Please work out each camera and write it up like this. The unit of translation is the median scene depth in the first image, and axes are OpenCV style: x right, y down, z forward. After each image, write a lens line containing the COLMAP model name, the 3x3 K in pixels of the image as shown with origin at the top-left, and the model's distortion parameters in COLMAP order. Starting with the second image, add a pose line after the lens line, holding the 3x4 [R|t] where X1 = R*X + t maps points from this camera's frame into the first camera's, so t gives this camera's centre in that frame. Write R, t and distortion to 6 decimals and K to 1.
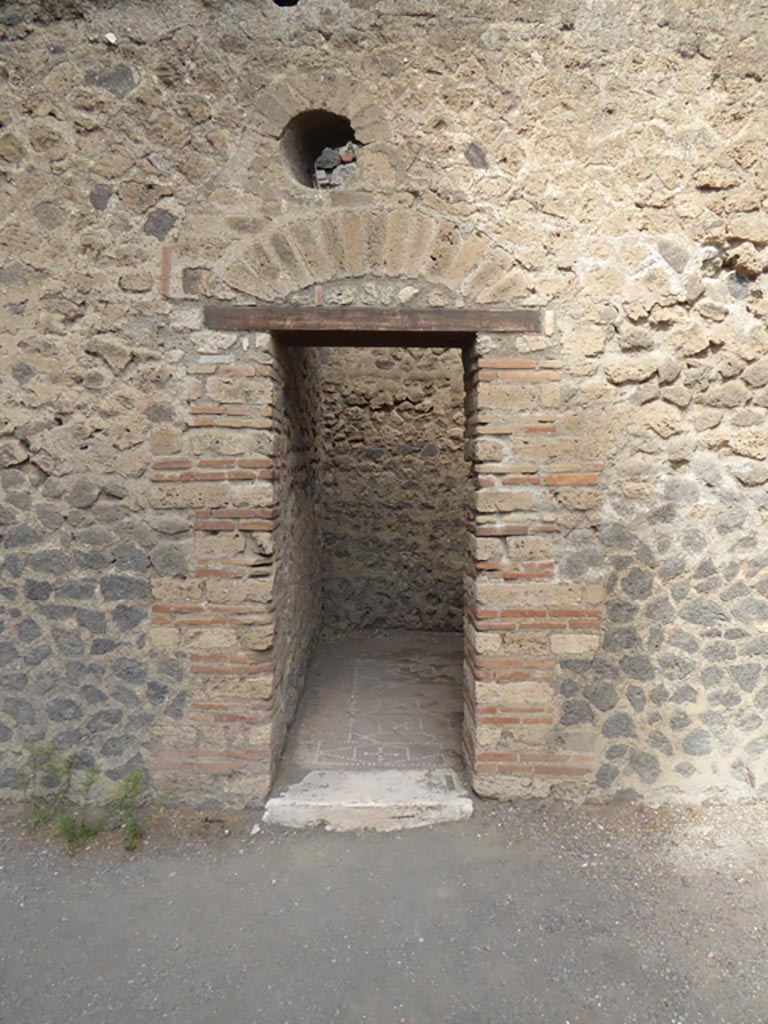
lens RADIAL K [[715.6, 0, 387.4], [0, 715.6, 513.5], [0, 0, 1]] dist [0.003152, -0.020999]
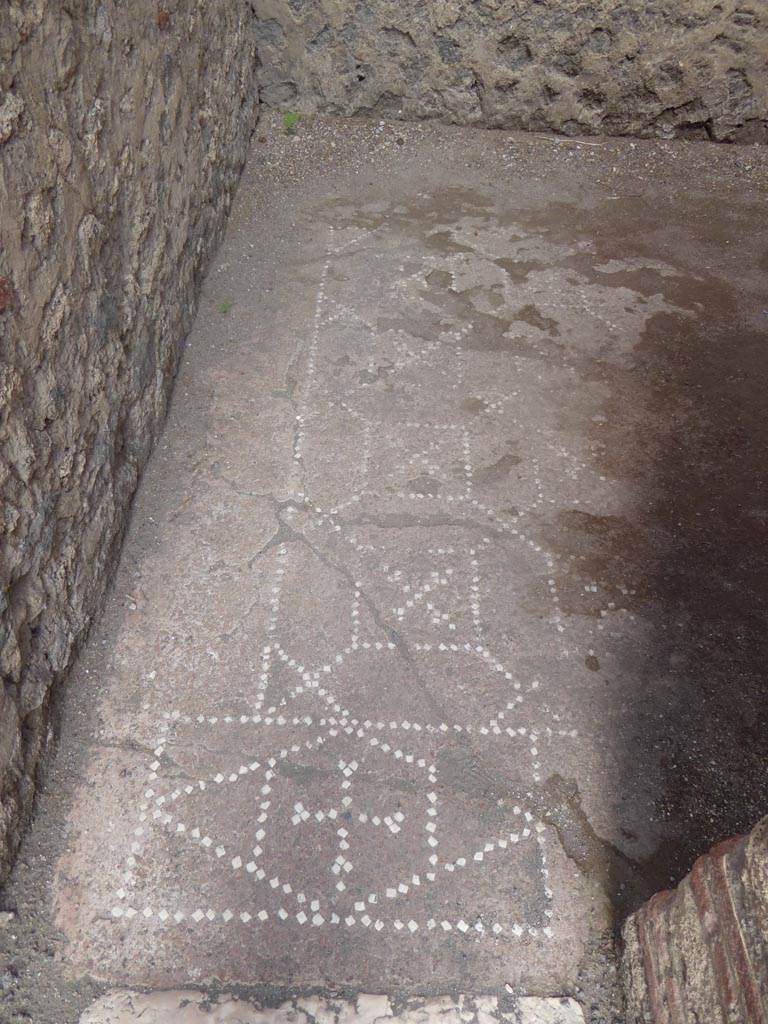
lens RADIAL K [[750.5, 0, 386.4], [0, 750.5, 507.1], [0, 0, 1]] dist [-0.037553, 0.024542]
pose [[0.999034, 0.043215, -0.008019, 0.006293], [-0.025142, 0.711533, 0.702203, 0.009402], [0.036052, -0.701323, 0.711932, 1.051609]]
